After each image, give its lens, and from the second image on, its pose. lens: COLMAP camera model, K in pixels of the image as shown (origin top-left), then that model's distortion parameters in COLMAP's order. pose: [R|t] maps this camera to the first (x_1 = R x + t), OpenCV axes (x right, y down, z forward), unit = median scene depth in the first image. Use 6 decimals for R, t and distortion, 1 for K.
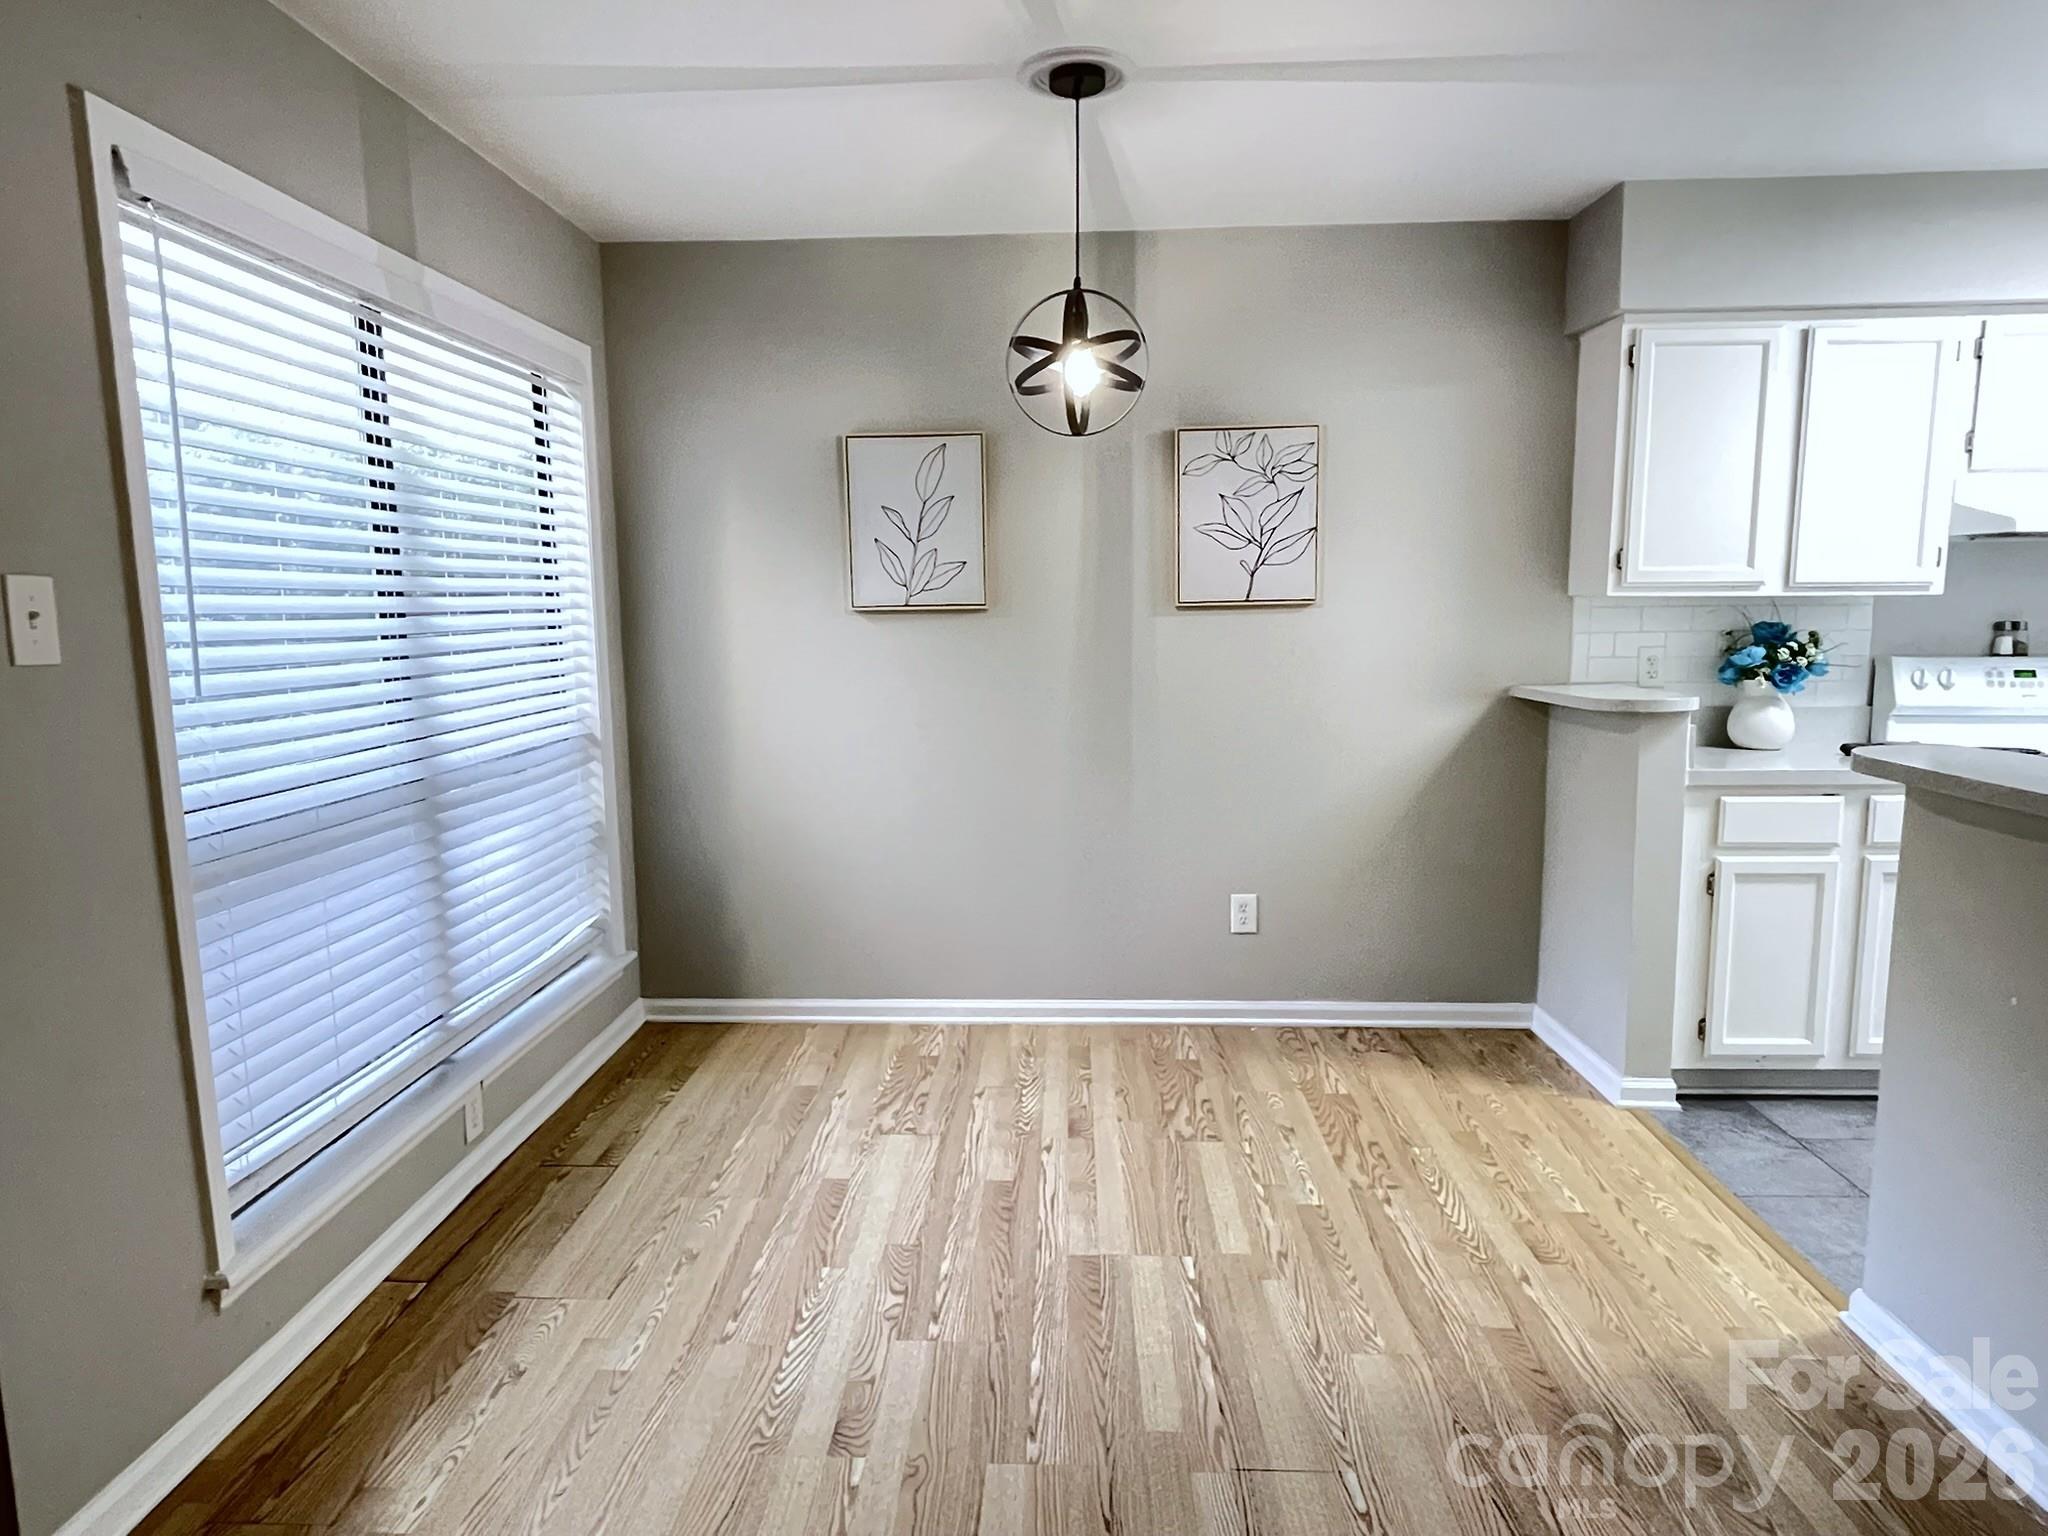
lens RADIAL K [[1231.1, 0, 1014.5], [0, 1231.1, 785.8], [0, 0, 1]] dist [0.023125, -0.005283]
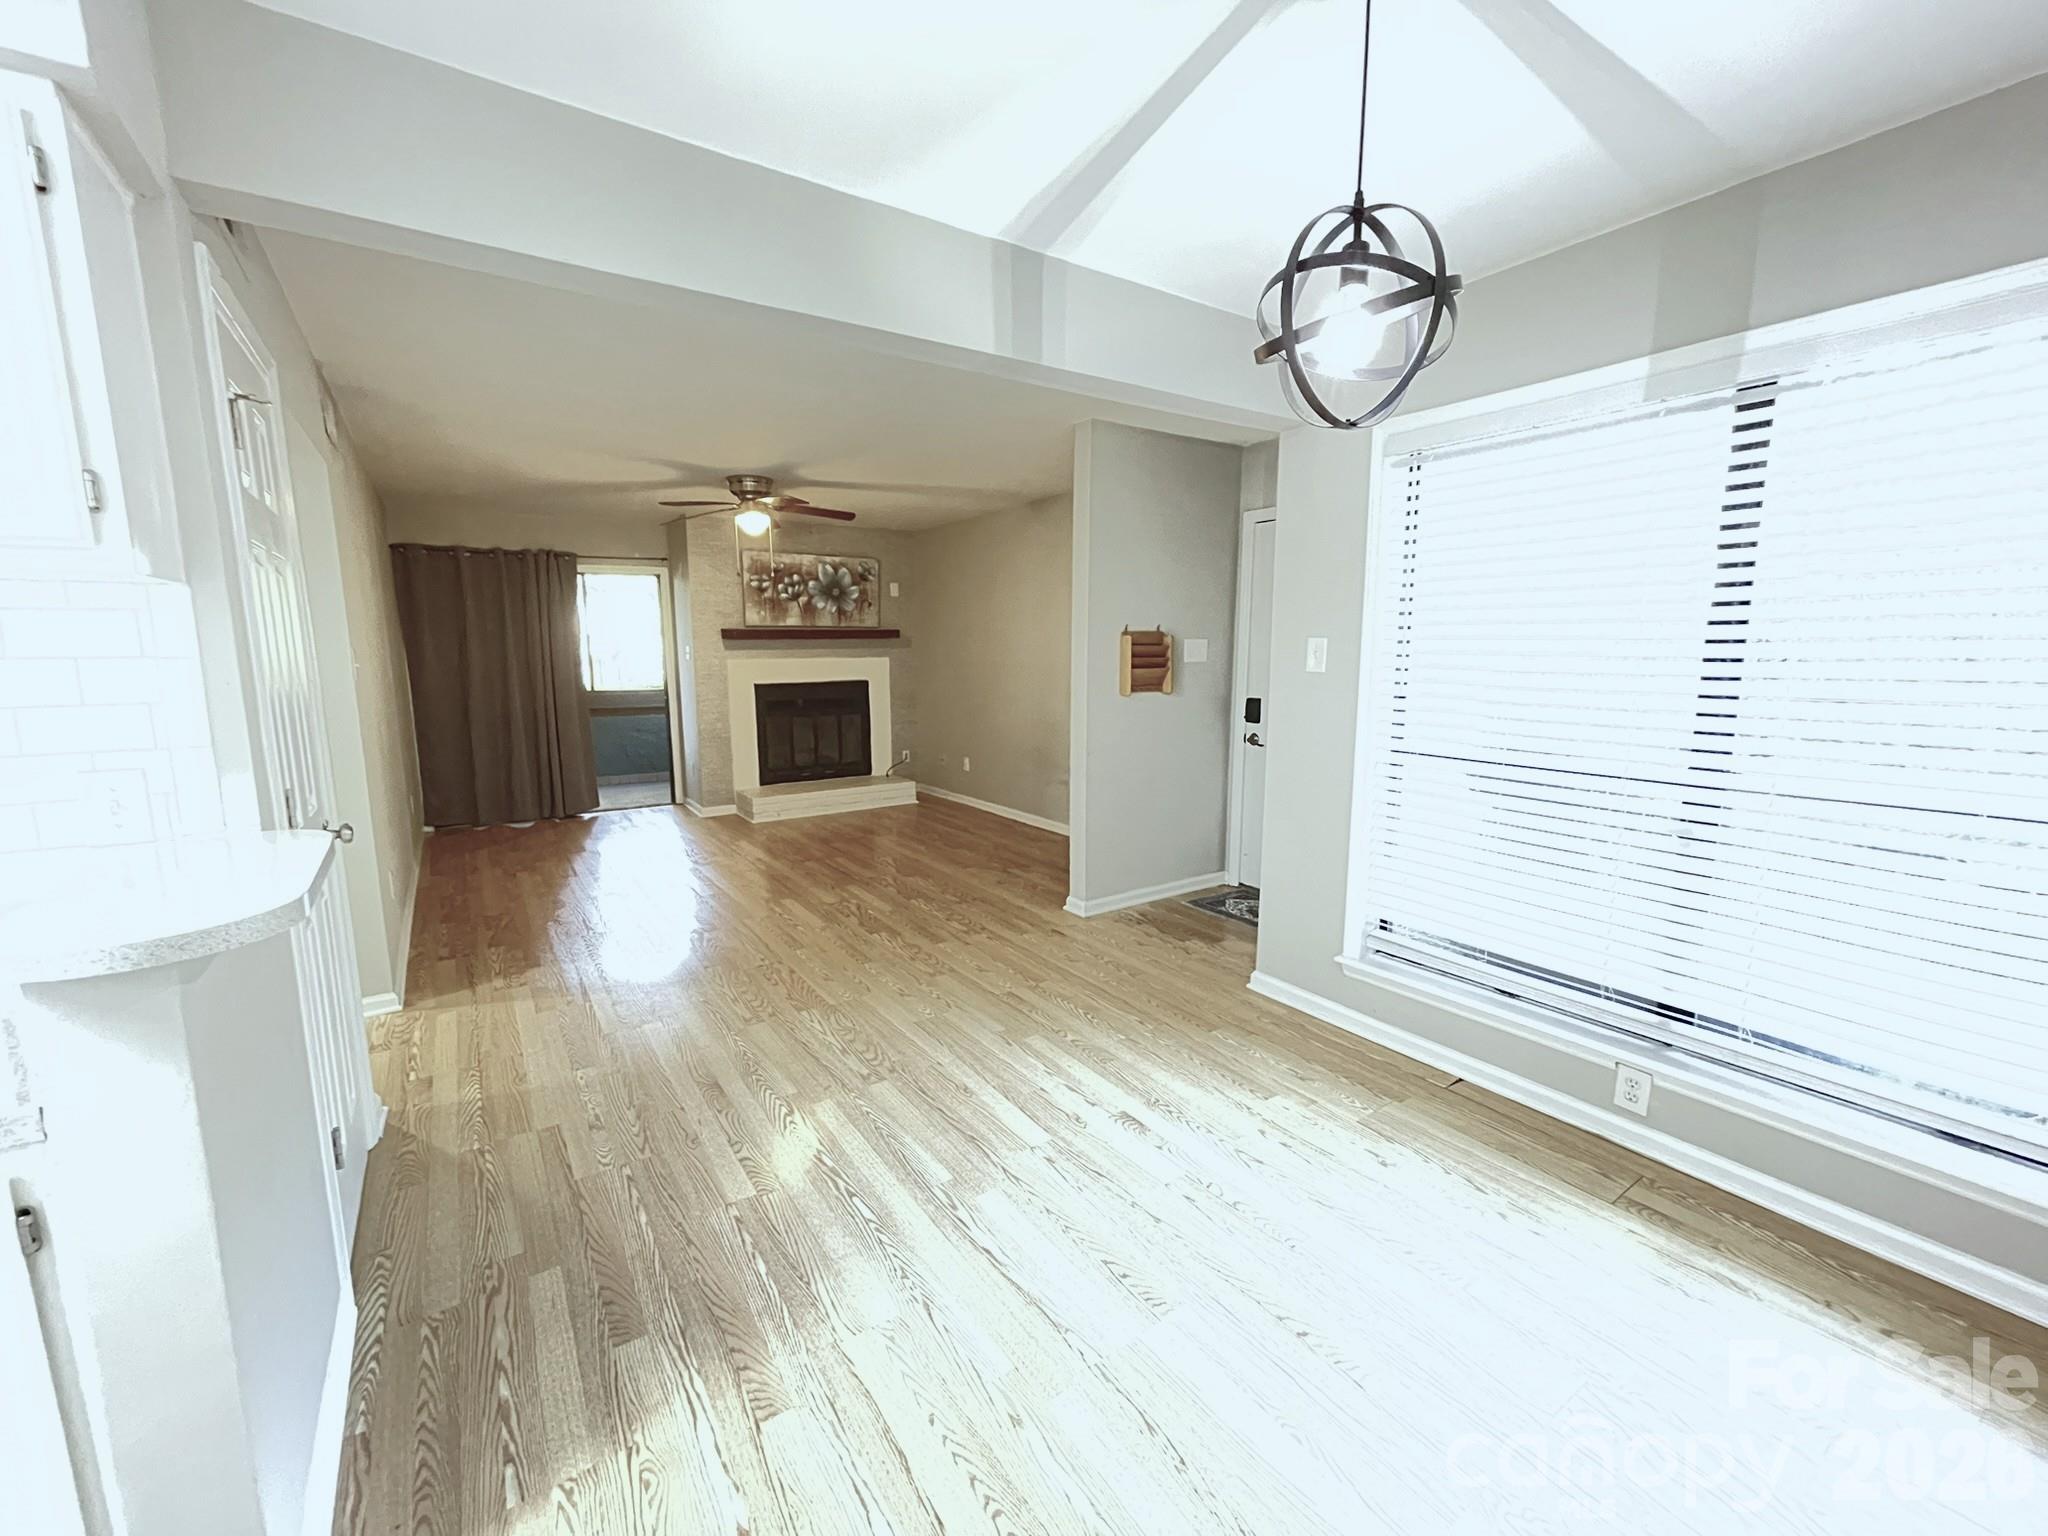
lens RADIAL K [[825.8, 0, 1023.1], [0, 825.8, 767.0], [0, 0, 1]] dist [-0.001997, 0.000562]
pose [[-0.792587, 0.105770, -0.600515, 0.355675], [-0.073845, 0.960942, 0.266717, -0.152134], [0.605271, 0.255741, -0.753819, 0.916786]]
